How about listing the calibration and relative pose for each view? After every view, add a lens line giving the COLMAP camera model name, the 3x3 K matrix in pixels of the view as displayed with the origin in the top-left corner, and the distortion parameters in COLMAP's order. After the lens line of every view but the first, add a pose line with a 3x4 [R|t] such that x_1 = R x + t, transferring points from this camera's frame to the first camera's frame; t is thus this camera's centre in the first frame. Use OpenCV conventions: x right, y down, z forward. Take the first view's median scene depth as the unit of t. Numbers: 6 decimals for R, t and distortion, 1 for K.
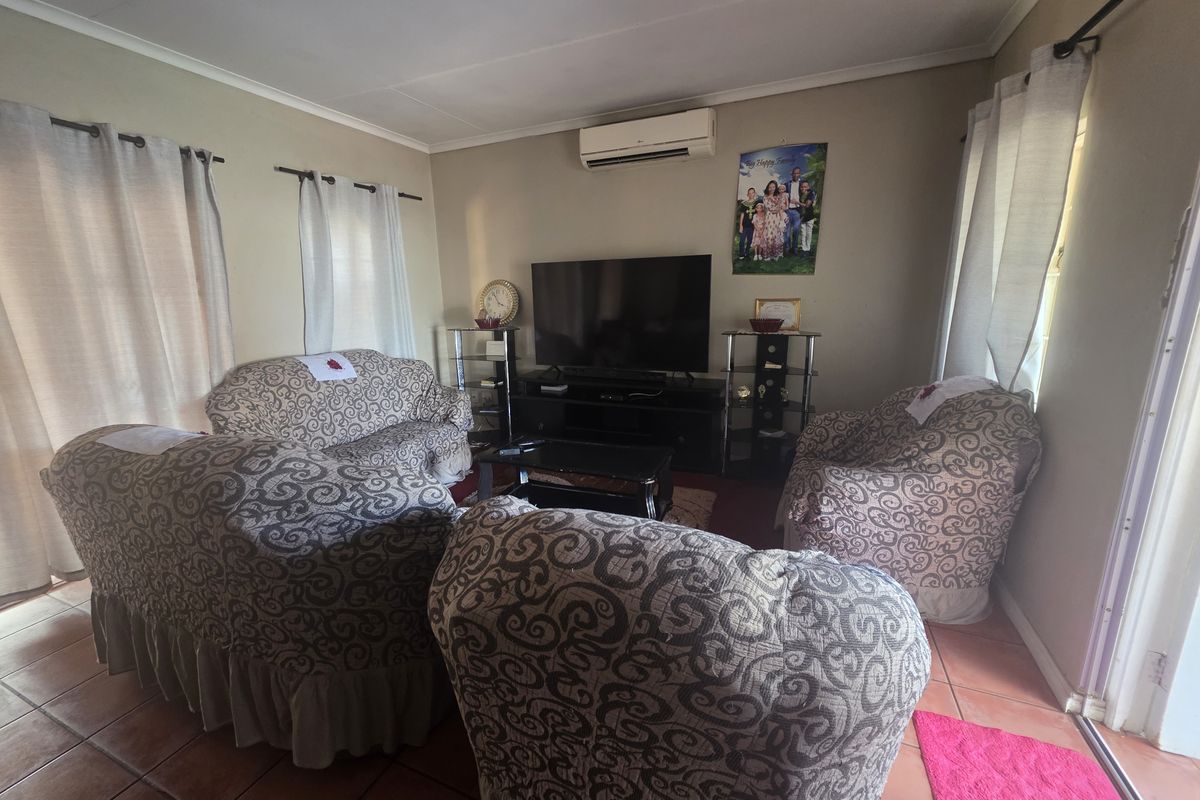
lens RADIAL K [[480.9, 0, 596.5], [0, 480.9, 393.0], [0, 0, 1]] dist [0.003622, 0.000098]
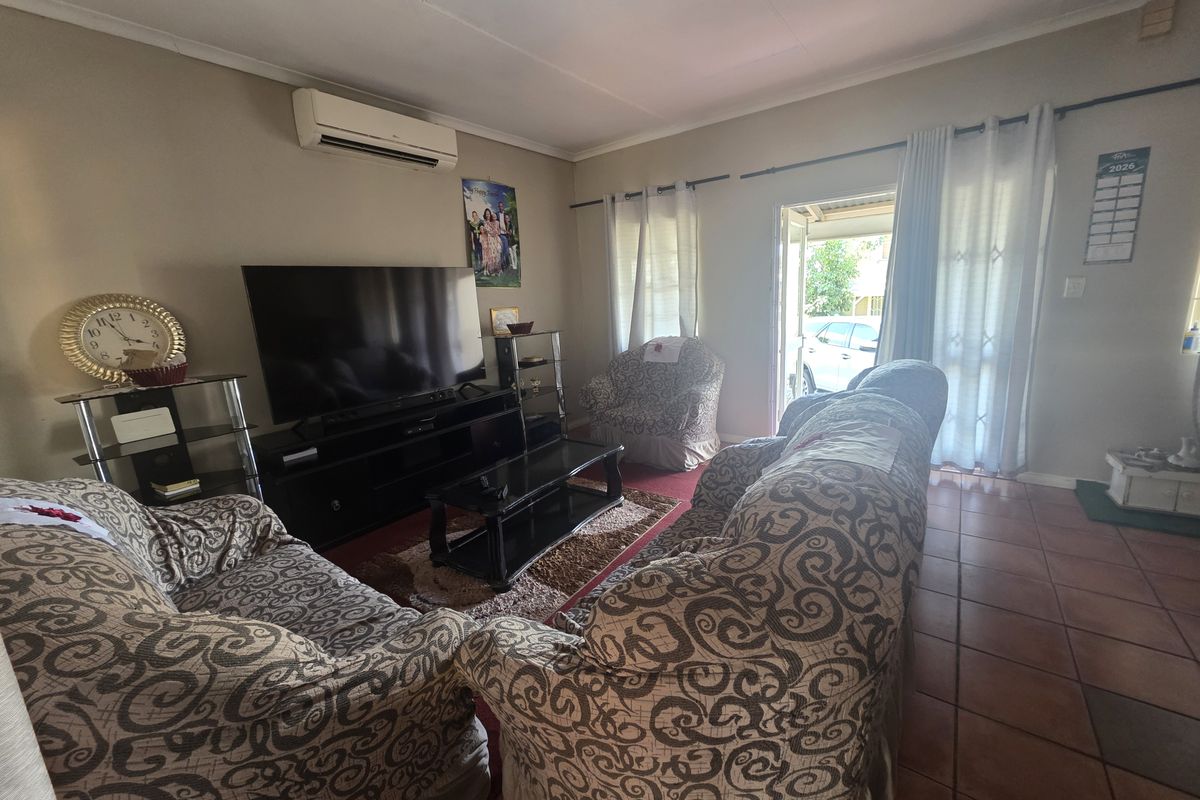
lens RADIAL K [[480.9, 0, 598.1], [0, 480.9, 396.0], [0, 0, 1]] dist [0.003622, 0.000098]
pose [[0.229381, -0.196425, 0.953311, -0.775671], [0.253778, 0.957618, 0.136250, -0.092029], [-0.939671, 0.210676, 0.269508, 0.518073]]
